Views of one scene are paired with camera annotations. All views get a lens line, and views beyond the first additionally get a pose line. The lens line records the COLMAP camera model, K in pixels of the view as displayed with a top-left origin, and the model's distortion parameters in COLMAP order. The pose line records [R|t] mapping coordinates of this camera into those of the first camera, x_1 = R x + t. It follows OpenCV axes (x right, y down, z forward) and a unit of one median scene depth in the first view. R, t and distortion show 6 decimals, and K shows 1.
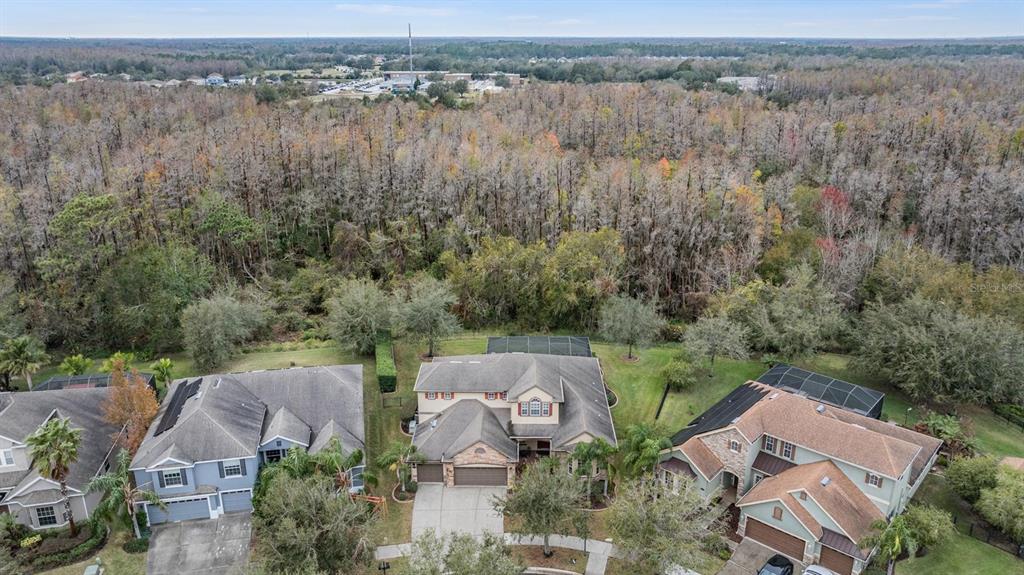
lens RADIAL K [[724.4, 0, 506.7], [0, 724.4, 289.5], [0, 0, 1]] dist [-0.009582, -0.009285]
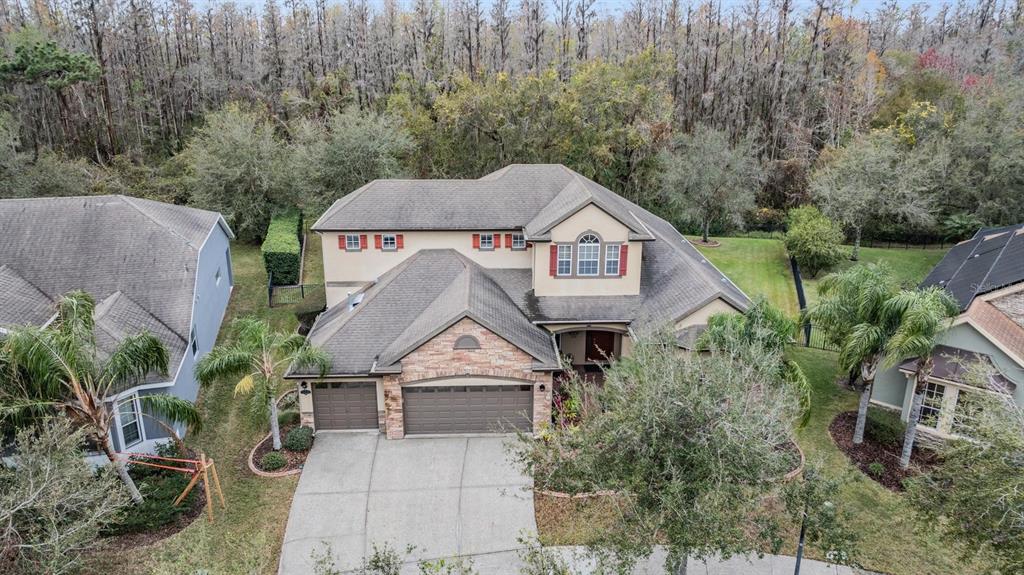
lens RADIAL K [[724.4, 0, 511.0], [0, 724.4, 281.4], [0, 0, 1]] dist [-0.009582, -0.009285]
pose [[0.998285, -0.011019, 0.057490, -0.033436], [0.012255, 0.999700, -0.021197, 0.187951], [-0.057240, 0.021865, 0.998121, 0.566259]]
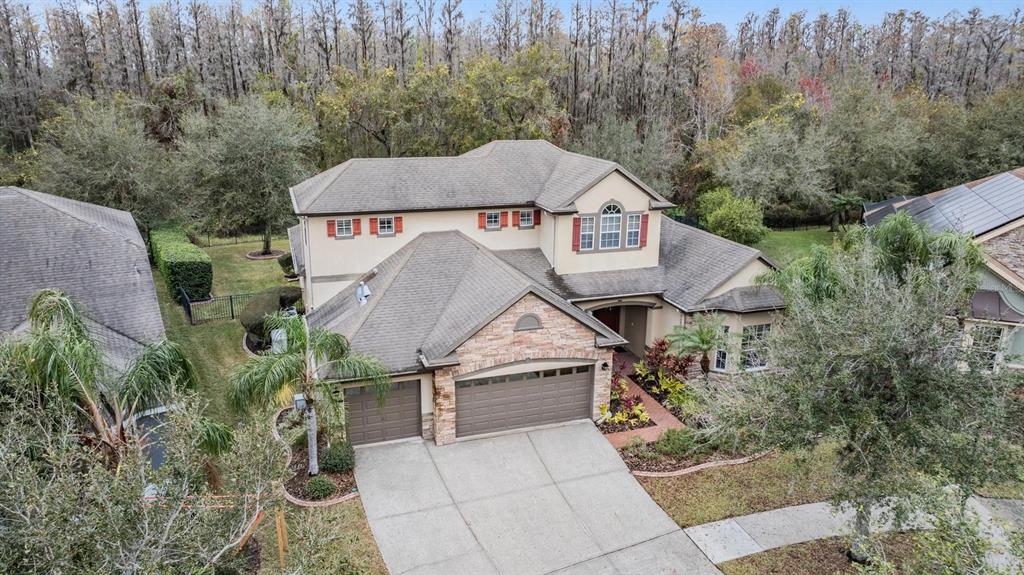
lens RADIAL K [[724.4, 0, 510.3], [0, 724.4, 284.7], [0, 0, 1]] dist [-0.009582, -0.009285]
pose [[0.941387, -0.078698, 0.328020, -0.154295], [0.095983, 0.994702, -0.036815, 0.206108], [-0.323385, 0.066141, 0.943953, 0.631907]]
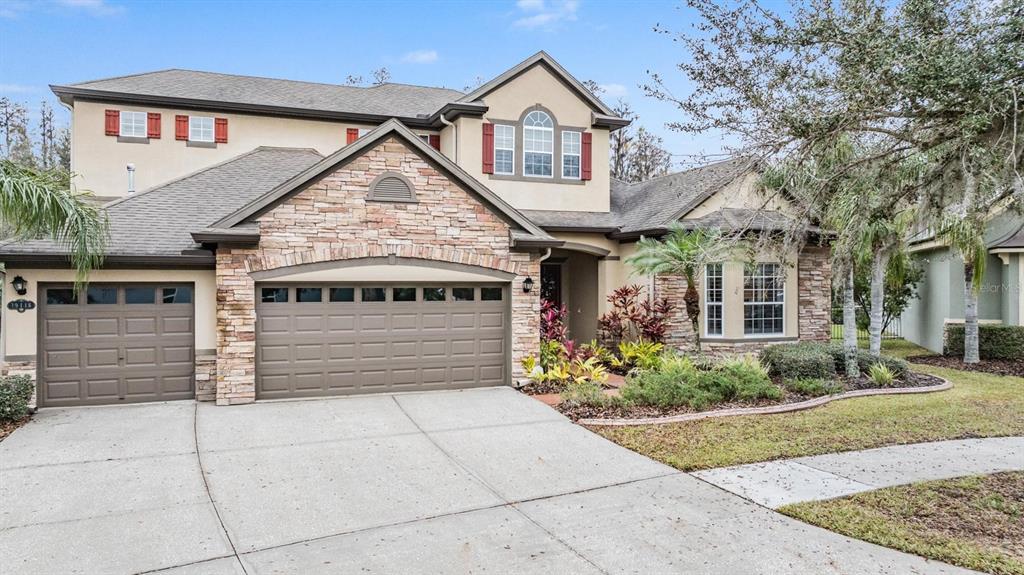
lens RADIAL K [[724.4, 0, 513.2], [0, 724.4, 284.0], [0, 0, 1]] dist [-0.009582, -0.009285]
pose [[0.919794, 0.005093, 0.392368, -0.083070], [0.124491, 0.944473, -0.304094, 0.302628], [-0.372130, 0.328551, 0.868086, 0.774972]]
